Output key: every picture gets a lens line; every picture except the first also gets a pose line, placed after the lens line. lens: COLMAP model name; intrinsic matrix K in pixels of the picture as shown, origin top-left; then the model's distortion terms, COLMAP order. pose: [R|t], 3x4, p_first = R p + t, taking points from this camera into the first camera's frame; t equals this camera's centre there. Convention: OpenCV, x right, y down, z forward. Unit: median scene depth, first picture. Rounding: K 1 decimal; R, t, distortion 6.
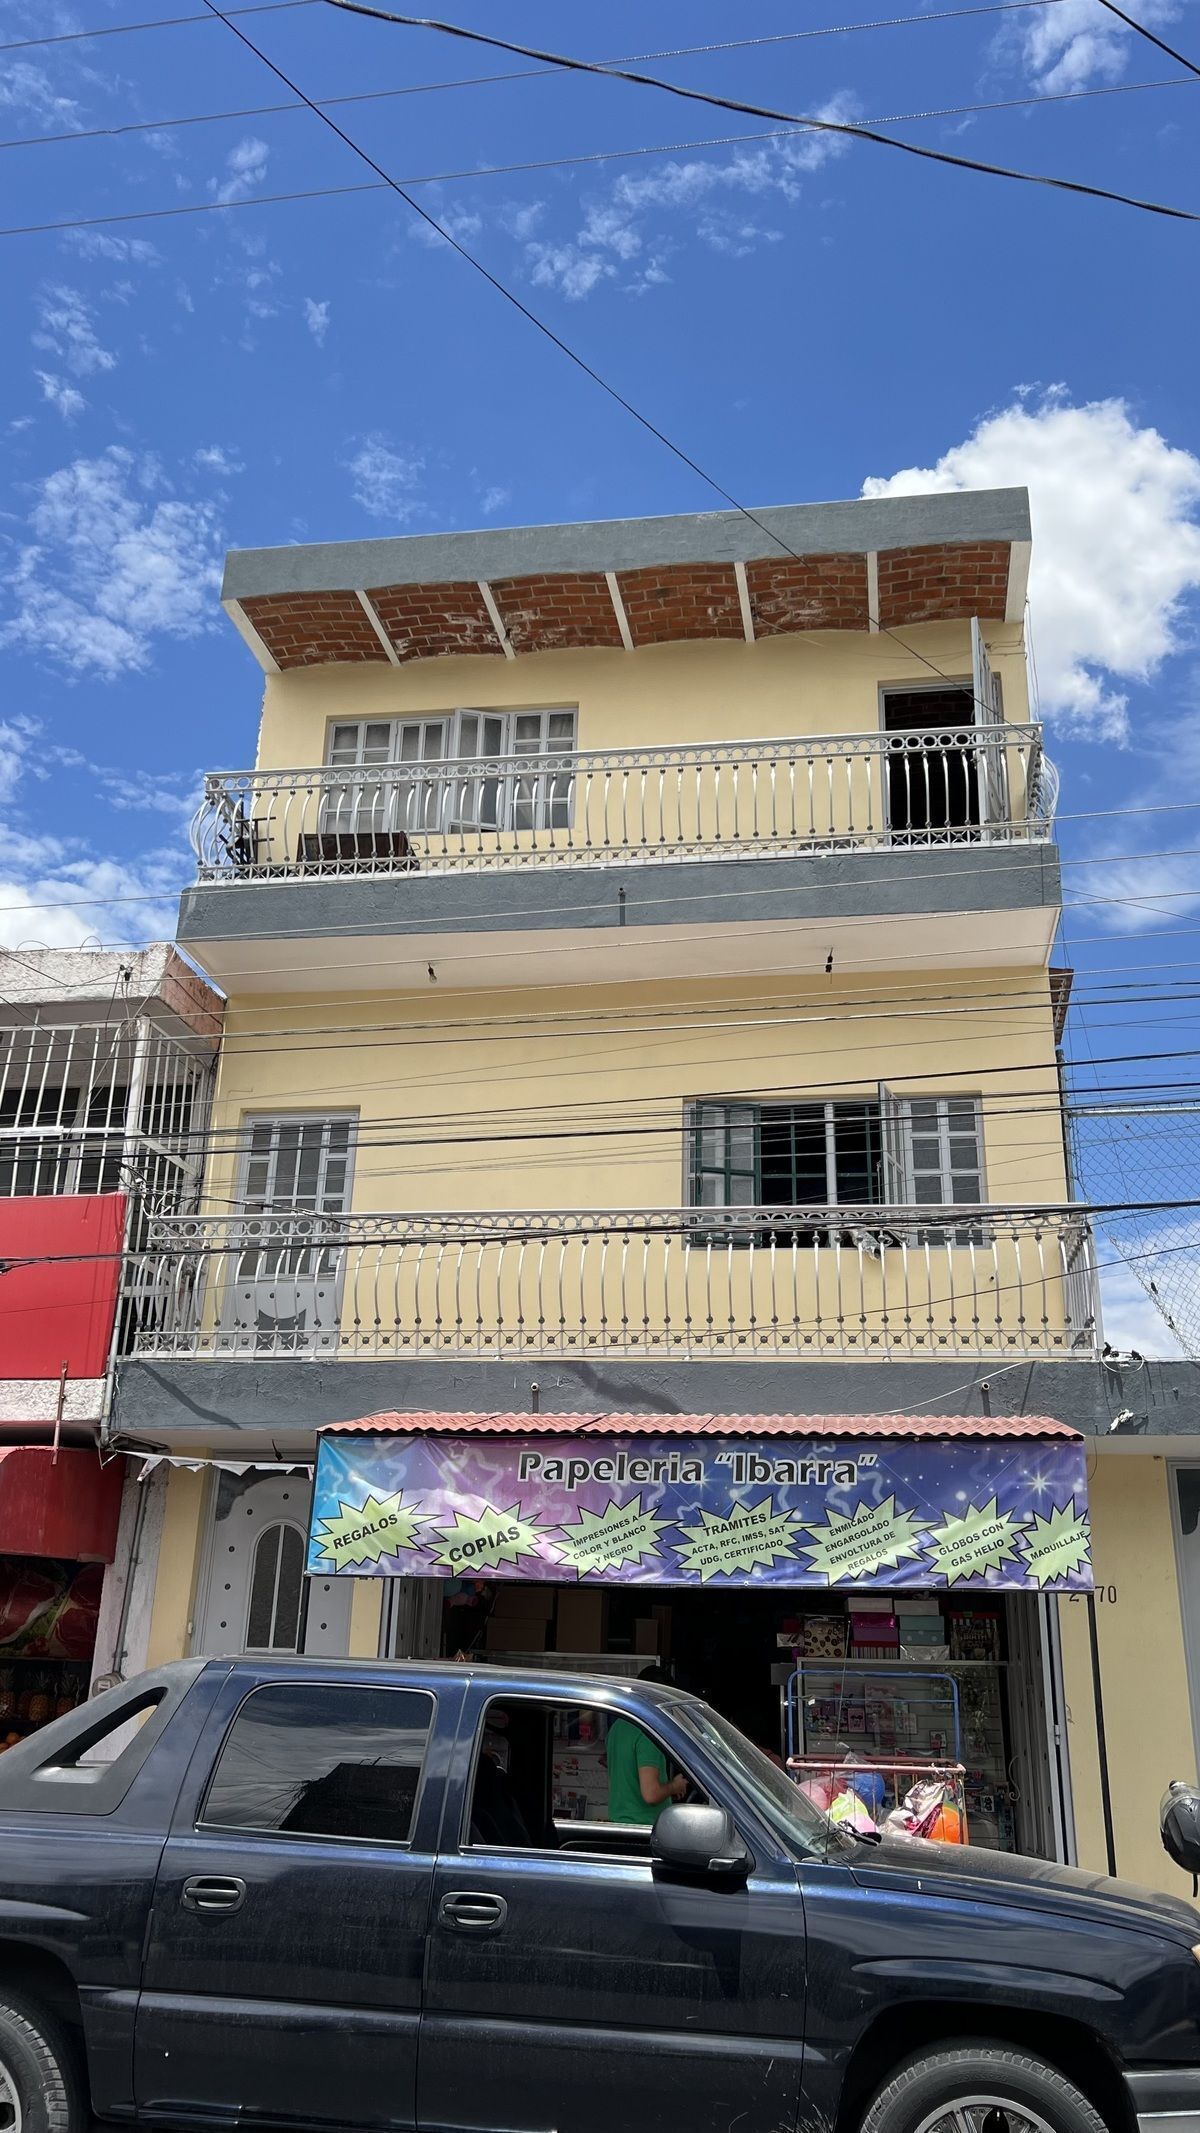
lens RADIAL K [[1595.4, 0, 585.1], [0, 1595.4, 1078.0], [0, 0, 1]] dist [0.105821, -0.195772]
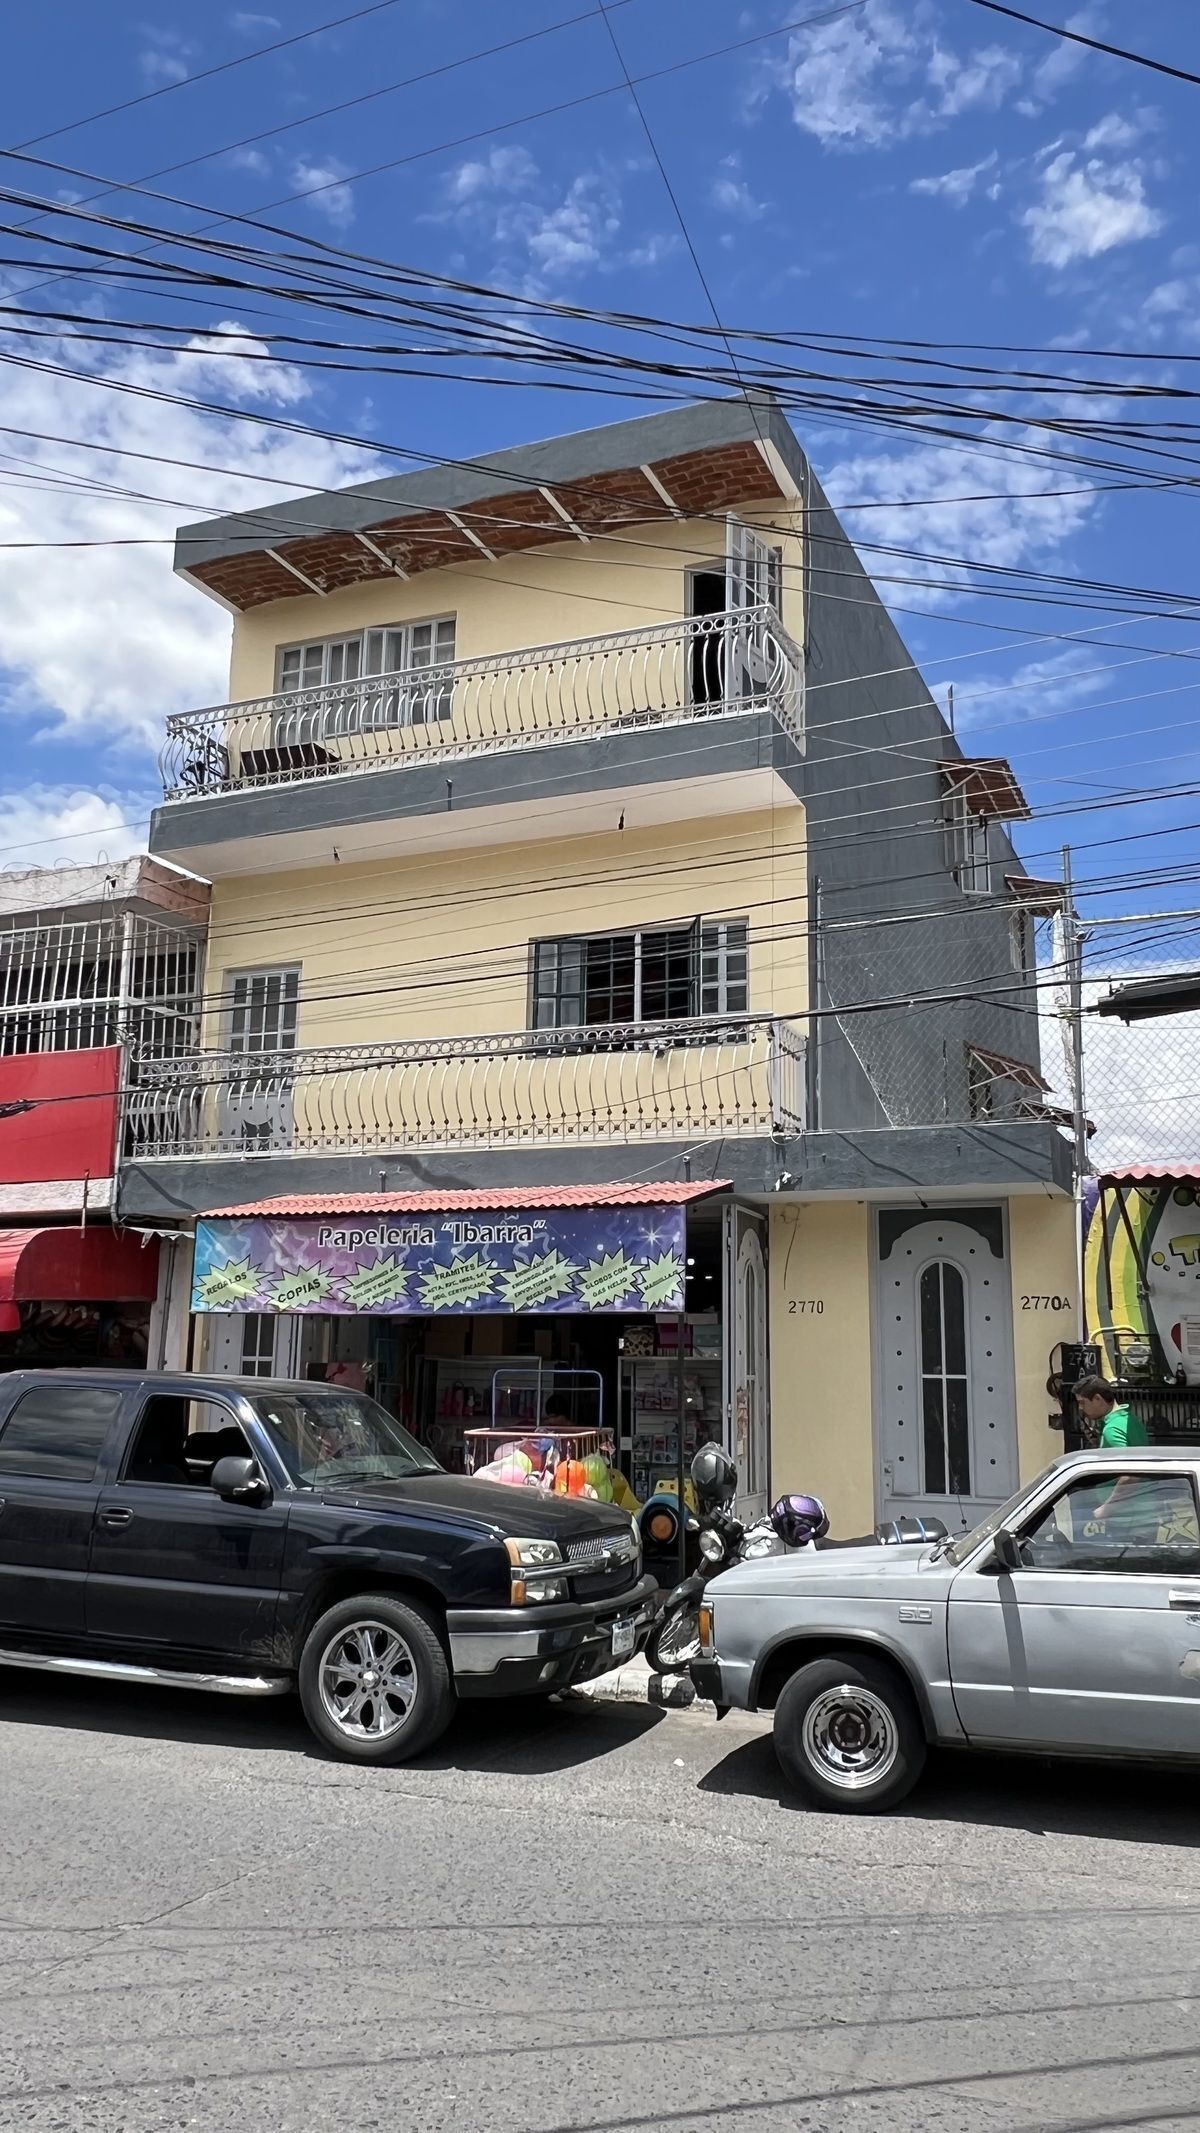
lens RADIAL K [[1503.0, 0, 604.5], [0, 1503.0, 1058.3], [0, 0, 1]] dist [-0.000965, -0.000997]
pose [[0.973013, -0.061793, -0.222321, 0.405408], [0.095469, 0.984952, 0.144065, -0.063766], [0.210073, -0.161402, 0.964271, -0.159901]]
